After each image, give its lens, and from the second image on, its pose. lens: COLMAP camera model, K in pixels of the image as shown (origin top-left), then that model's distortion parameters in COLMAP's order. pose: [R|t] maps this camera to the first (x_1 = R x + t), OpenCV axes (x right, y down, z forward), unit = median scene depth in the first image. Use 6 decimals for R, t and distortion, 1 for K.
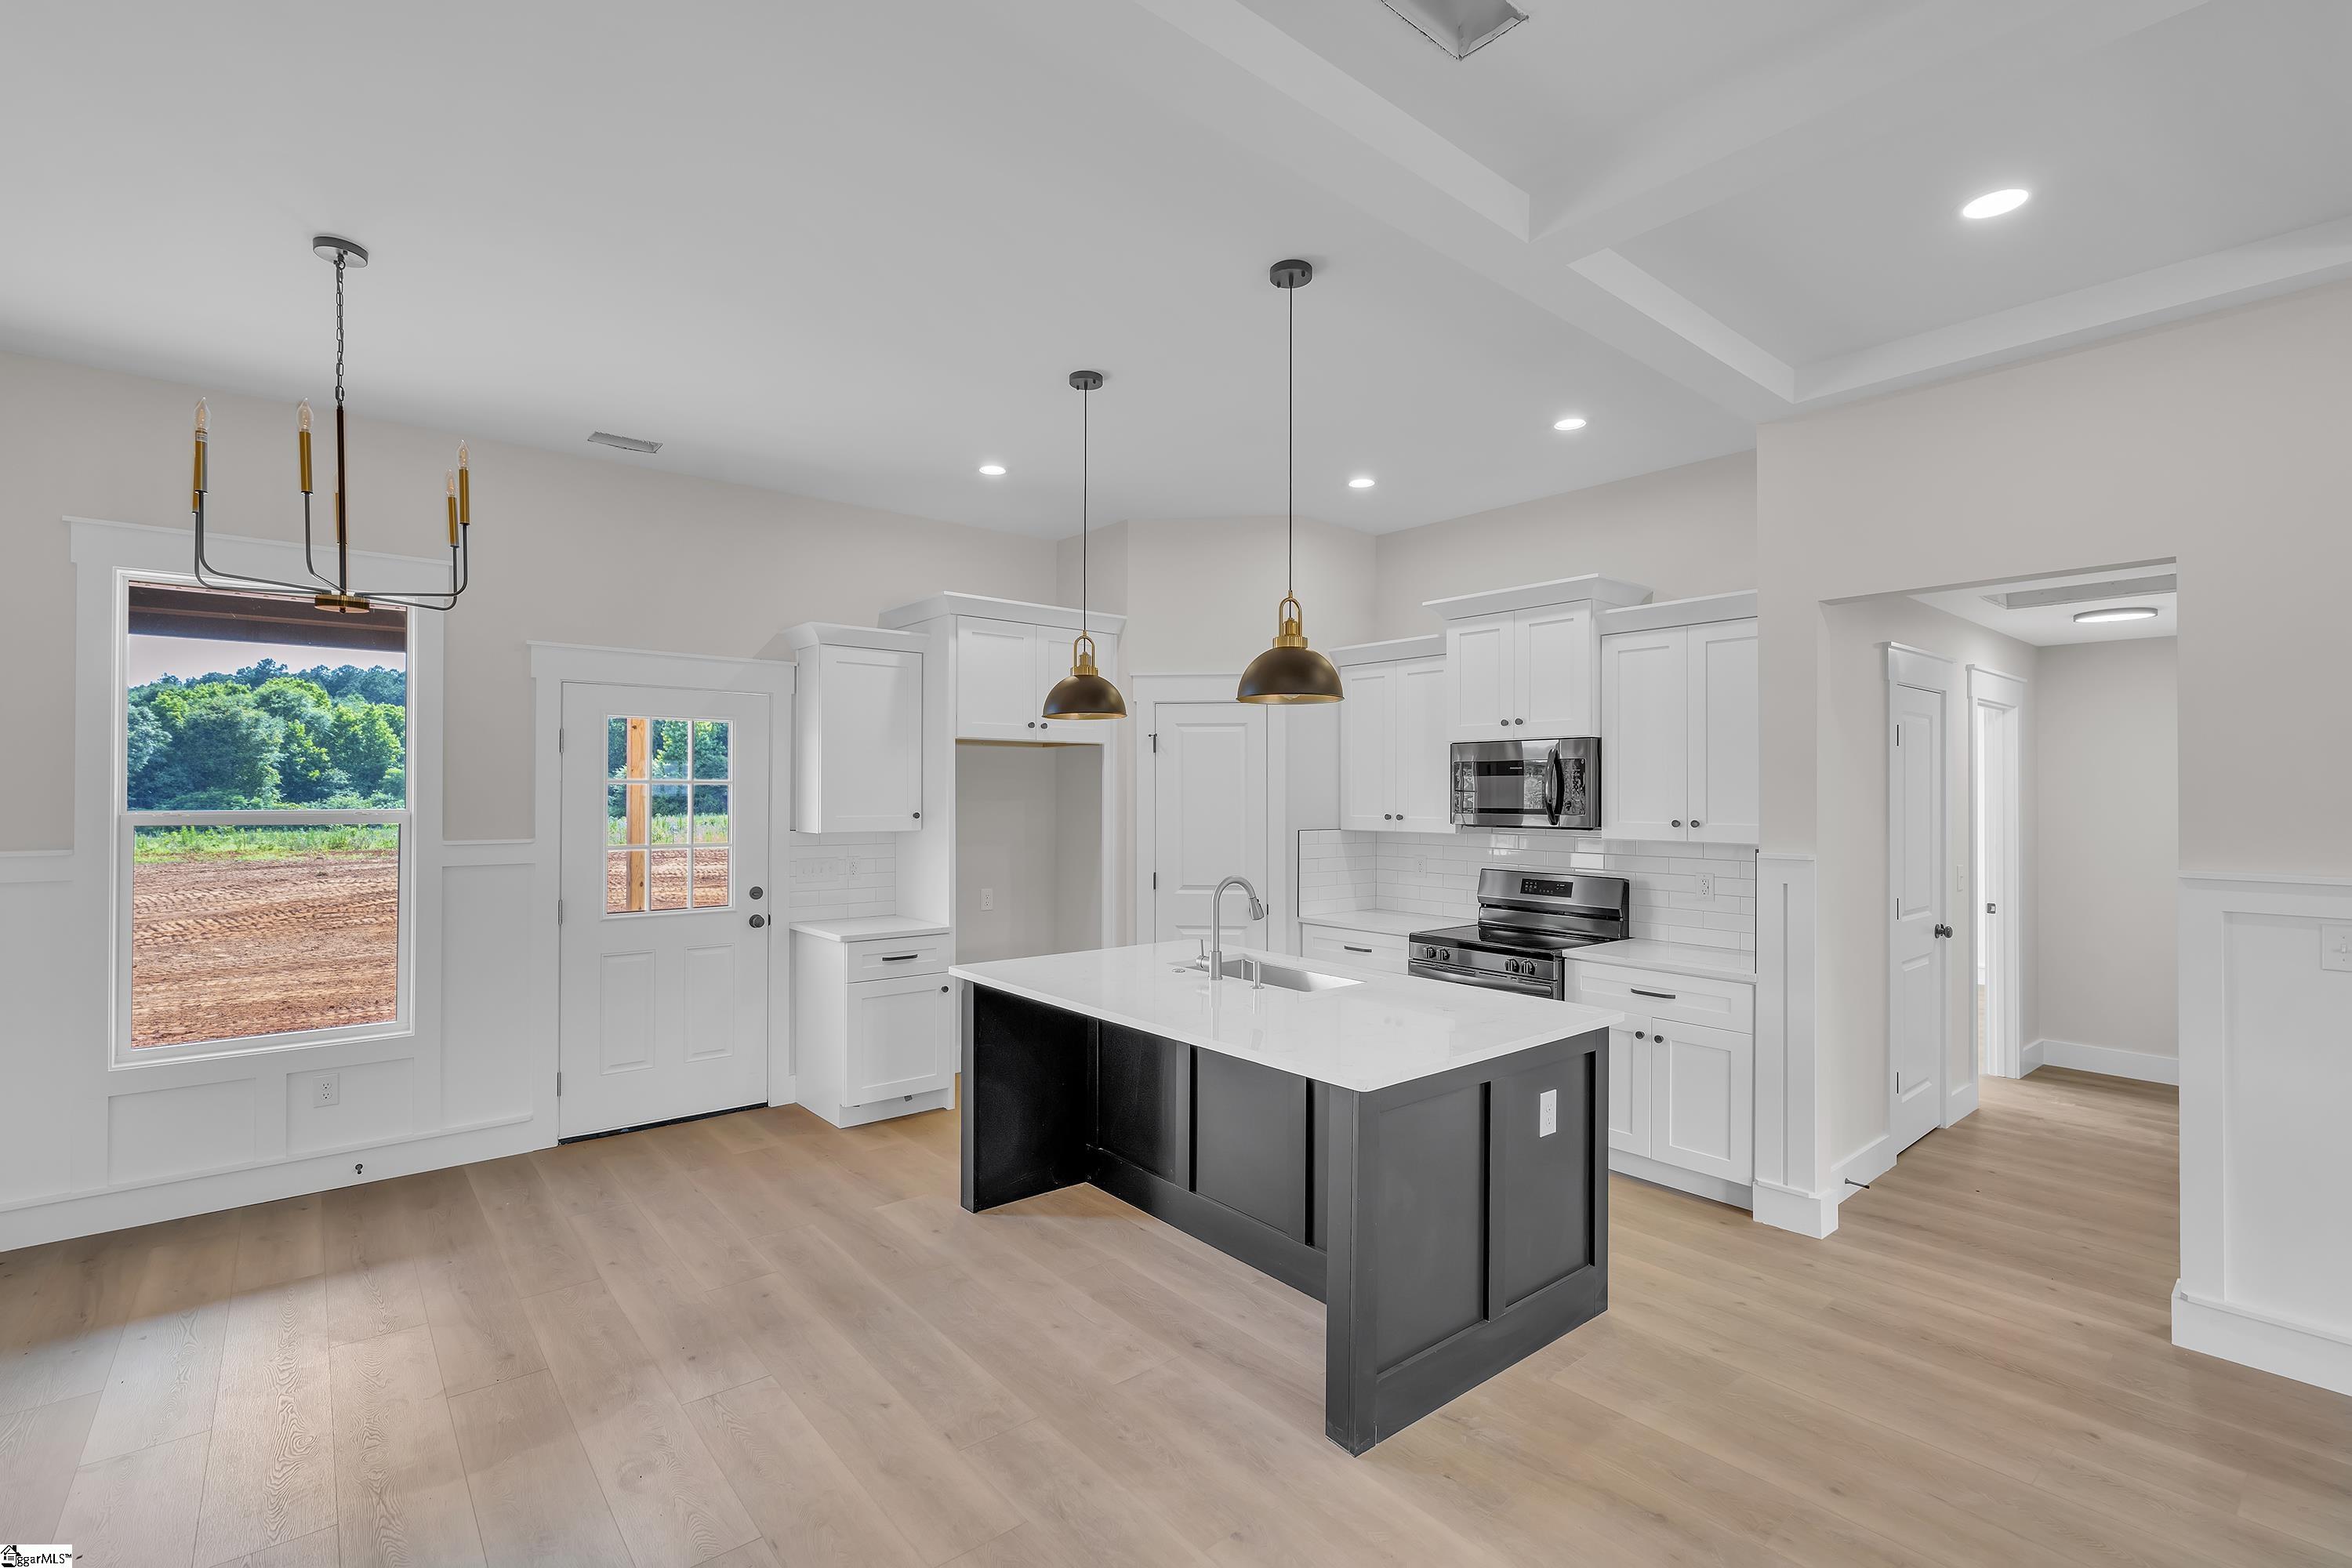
lens RADIAL K [[1067.8, 0, 1154.0], [0, 1067.8, 787.2], [0, 0, 1]] dist [0.004510, 0.000747]
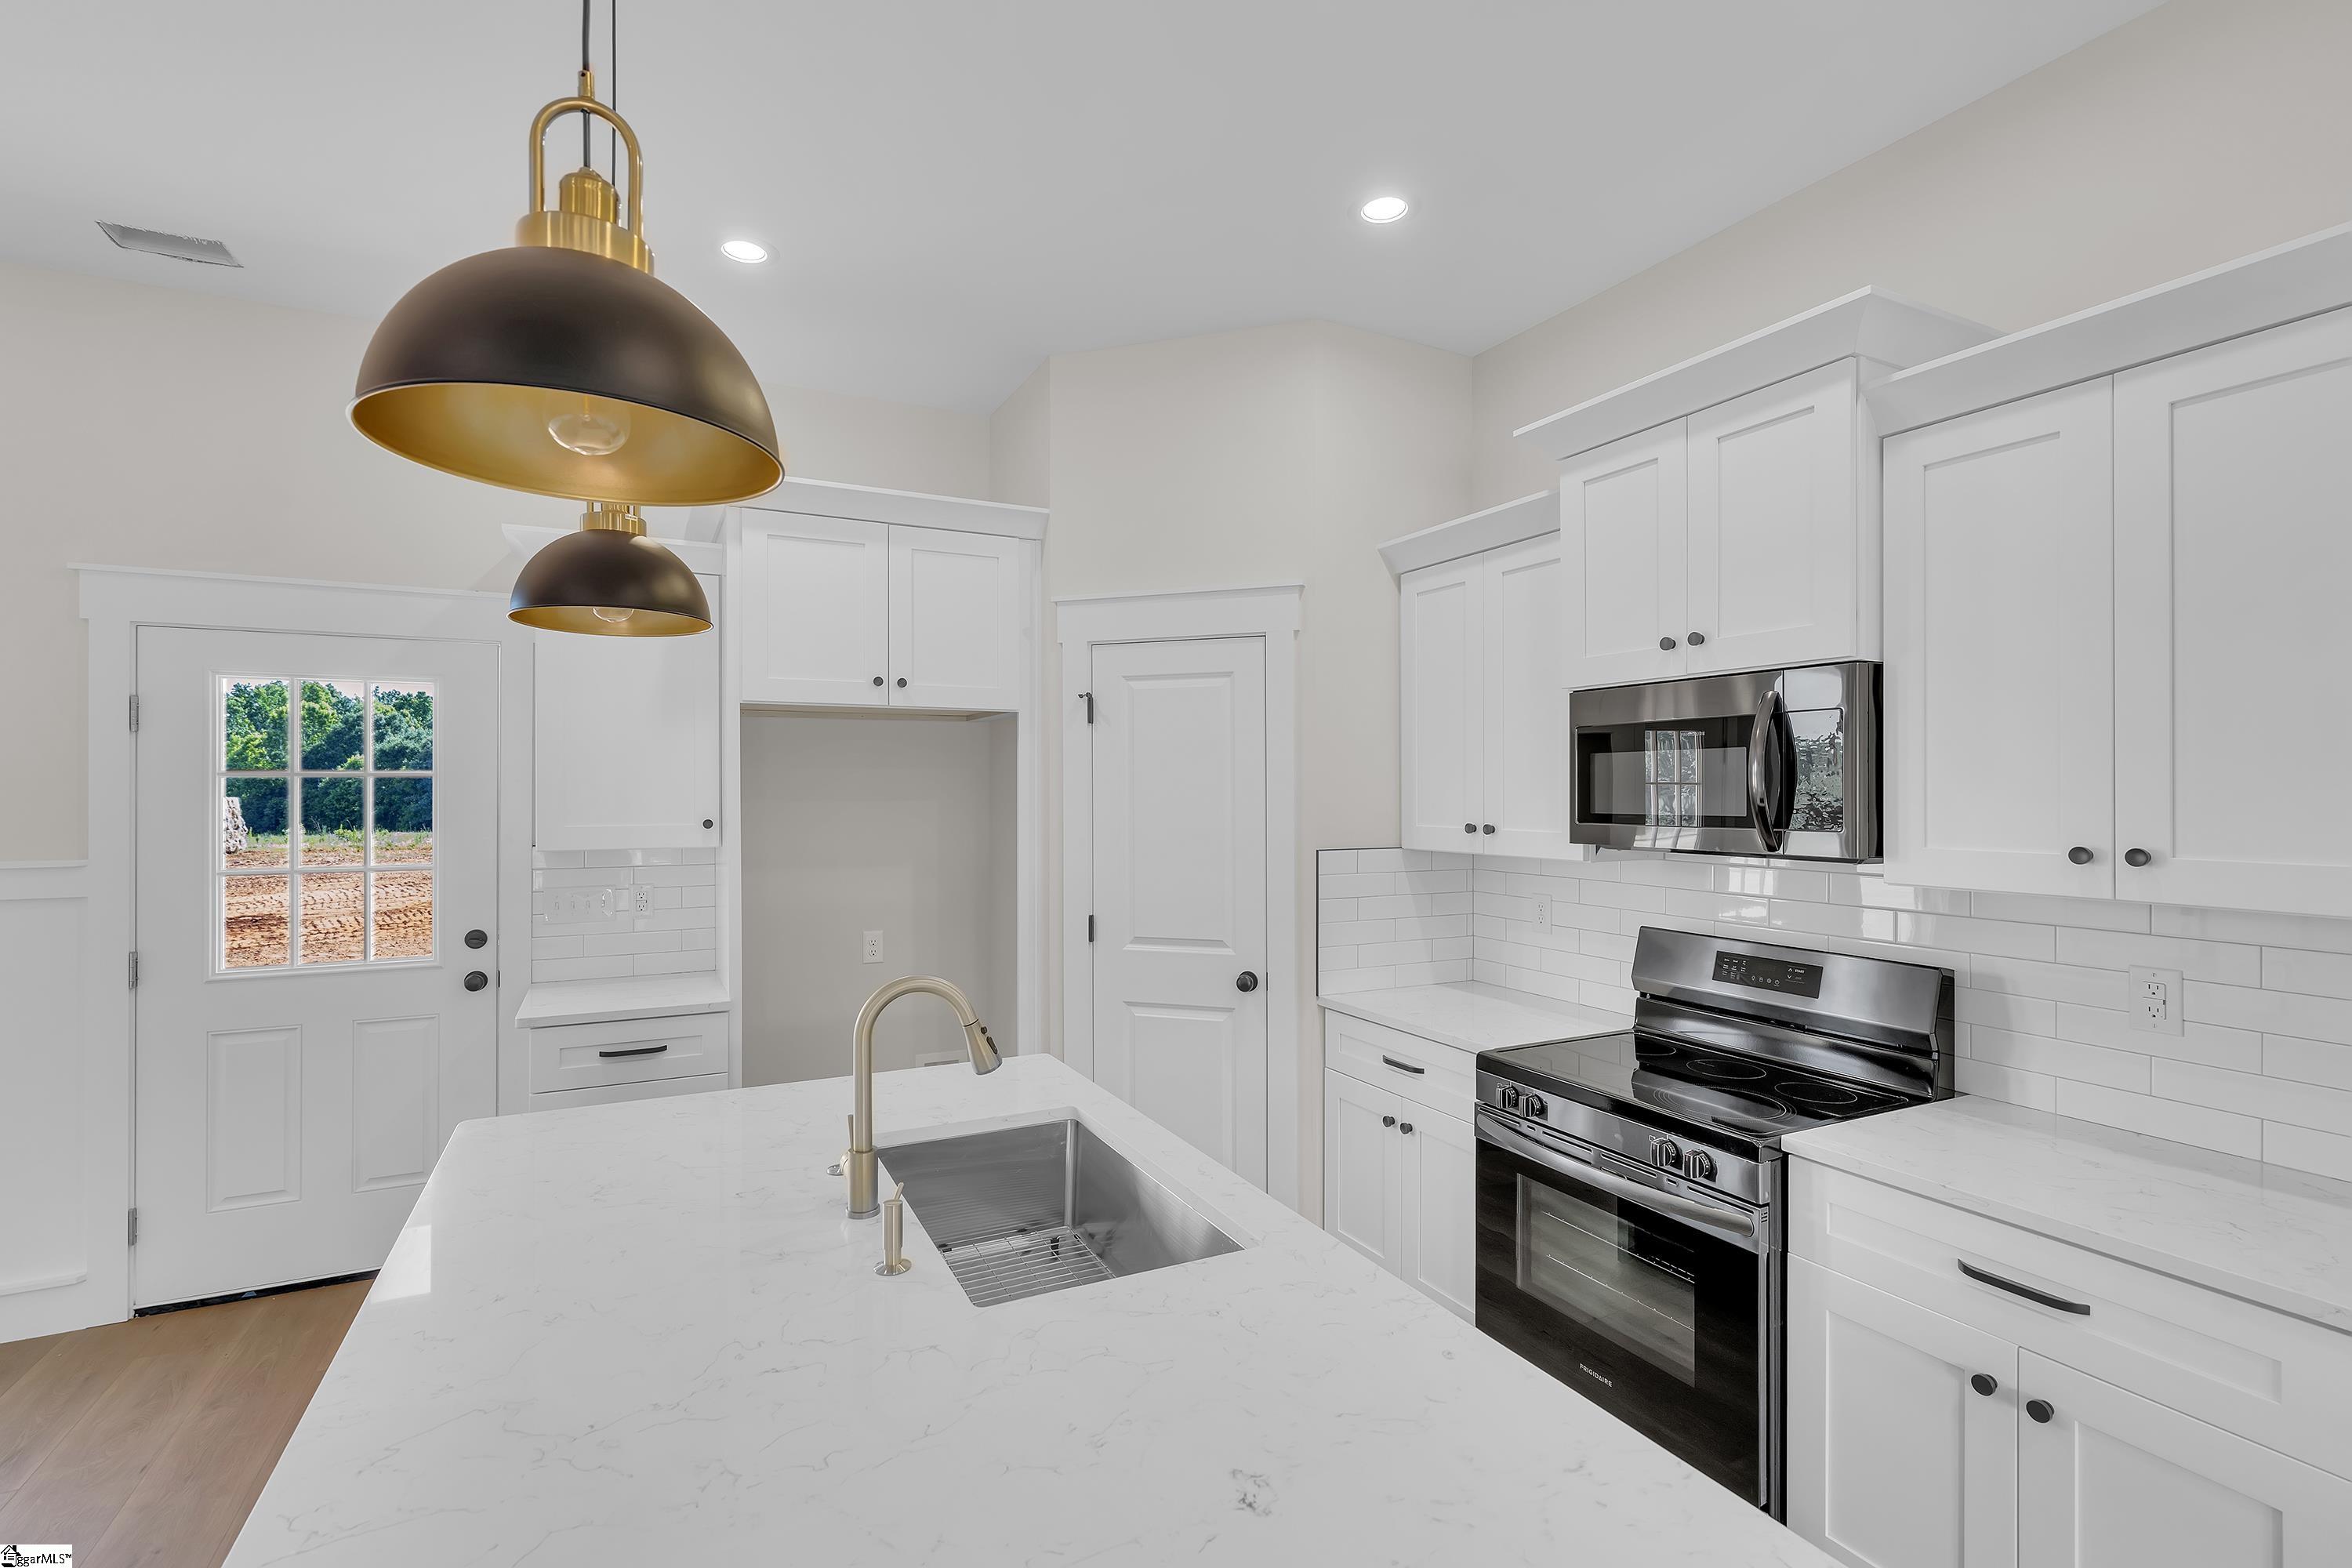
lens RADIAL K [[1067.8, 0, 1161.4], [0, 1067.8, 785.3], [0, 0, 1]] dist [0.004510, 0.000747]
pose [[0.974966, -0.004684, -0.222306, 0.212094], [0.004951, 0.999988, 0.000642, 0.004286], [0.222300, -0.001727, 0.974977, 0.469486]]
